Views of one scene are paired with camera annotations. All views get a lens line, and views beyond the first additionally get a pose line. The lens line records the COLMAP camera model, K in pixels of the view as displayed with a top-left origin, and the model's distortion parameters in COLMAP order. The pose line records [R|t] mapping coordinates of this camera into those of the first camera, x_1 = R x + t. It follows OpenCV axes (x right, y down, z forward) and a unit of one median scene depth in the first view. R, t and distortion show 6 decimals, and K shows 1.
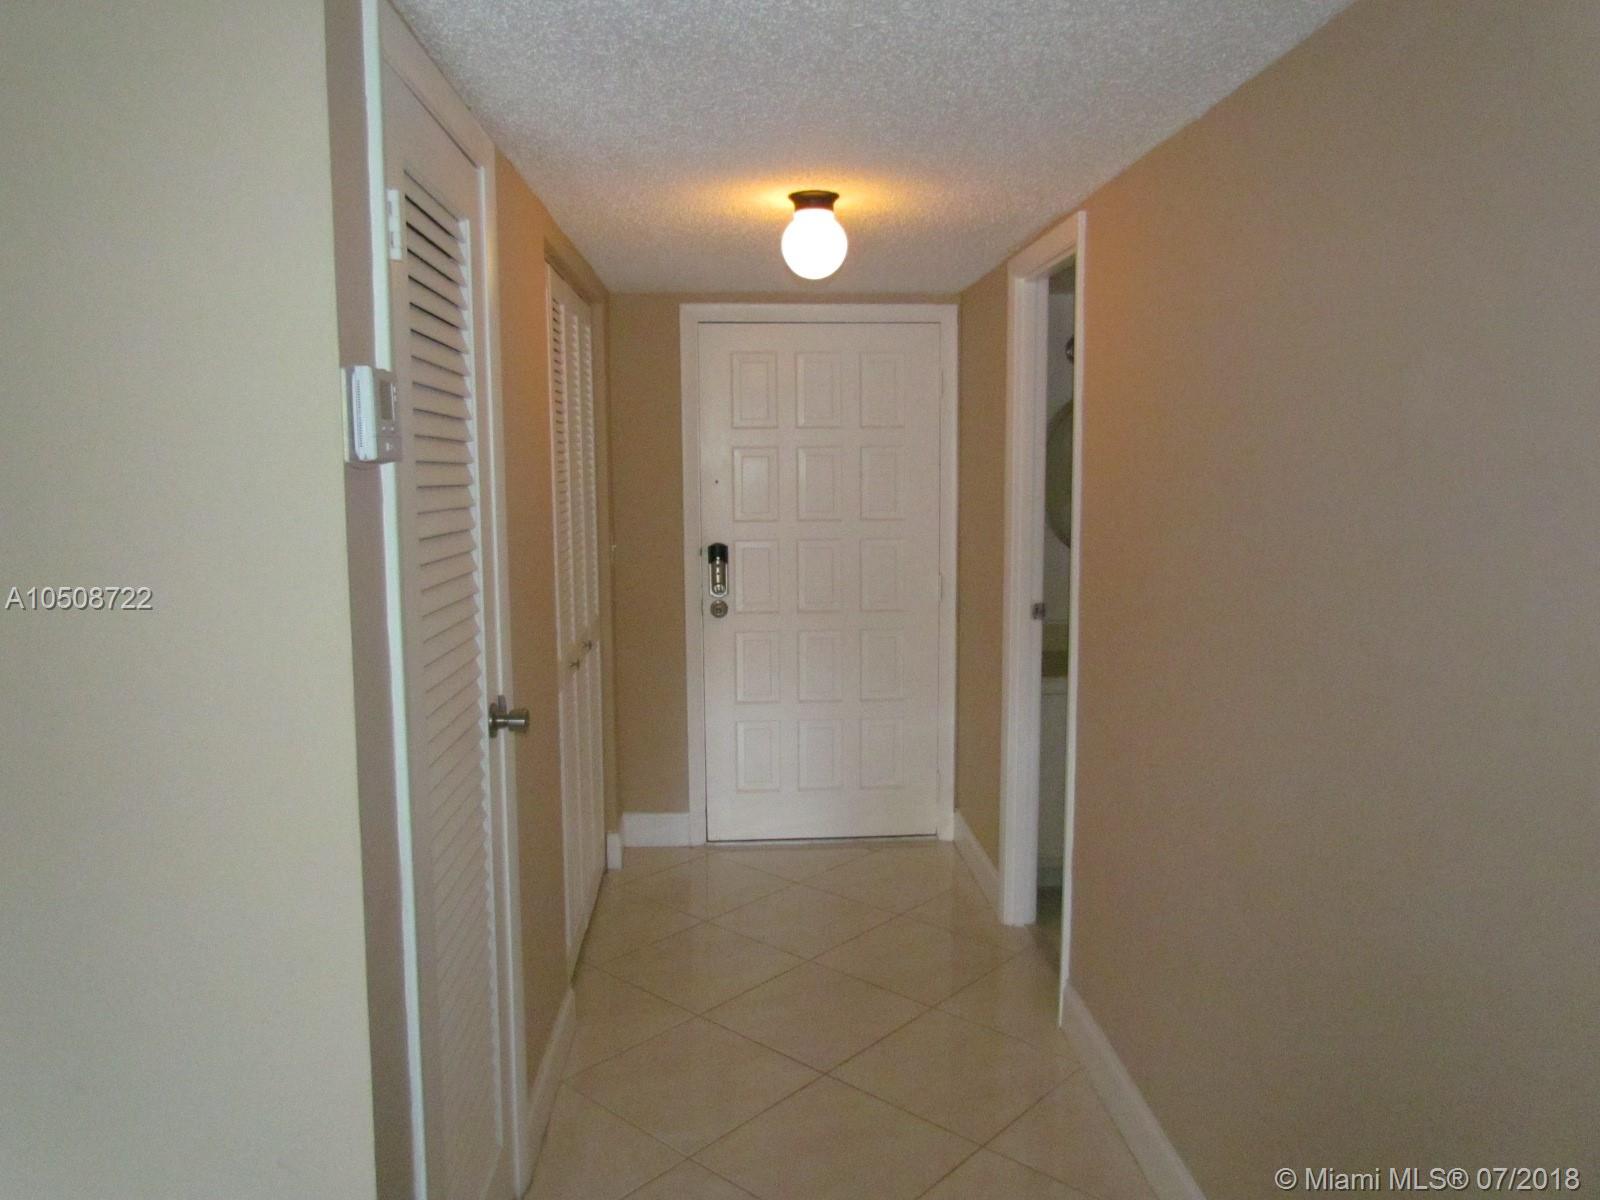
lens RADIAL K [[1128.6, 0, 800.0], [0, 1128.6, 600.0], [0, 0, 1]] dist [0.002801, 0.000324]
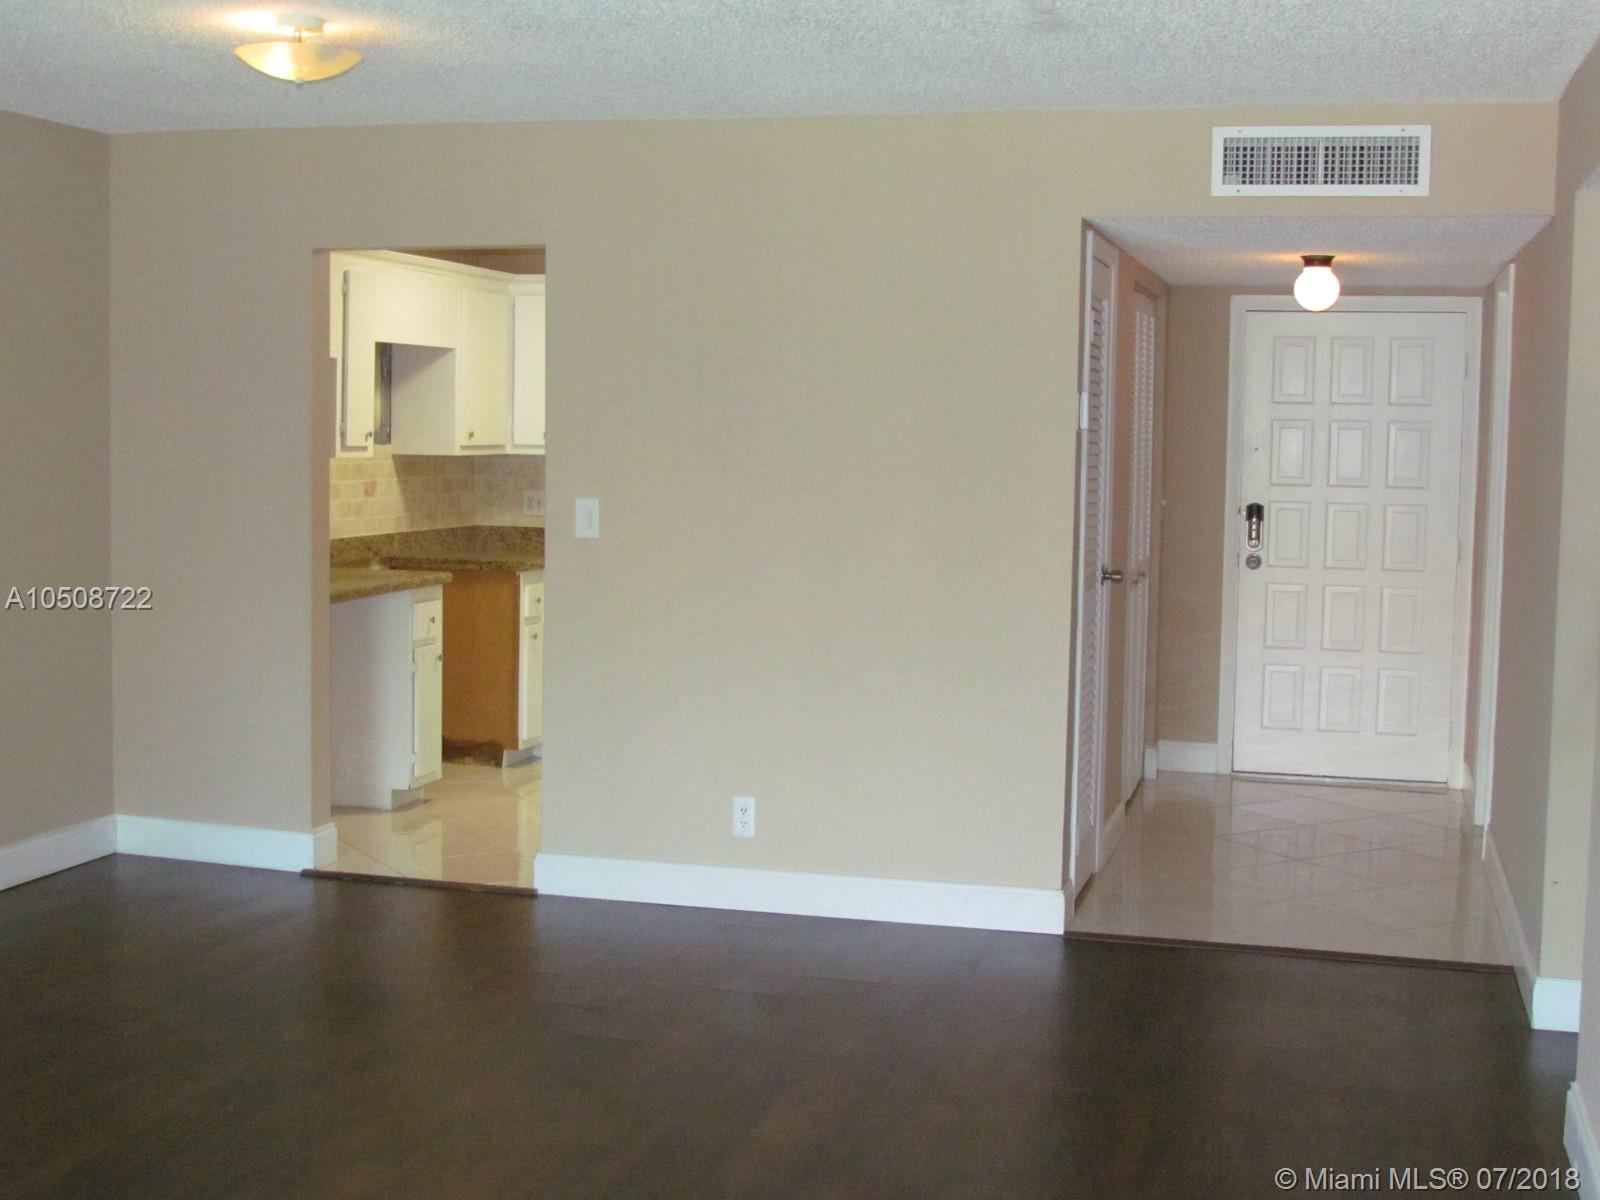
lens RADIAL K [[2047.9, 0, 800.0], [0, 2047.9, 600.0], [0, 0, 1]] dist [-0.099463, 0.013969]
pose [[0.947970, 0.046386, -0.314961, 0.143388], [-0.057679, 0.997980, -0.026624, 0.127998], [0.313090, 0.043405, 0.948731, -1.084865]]
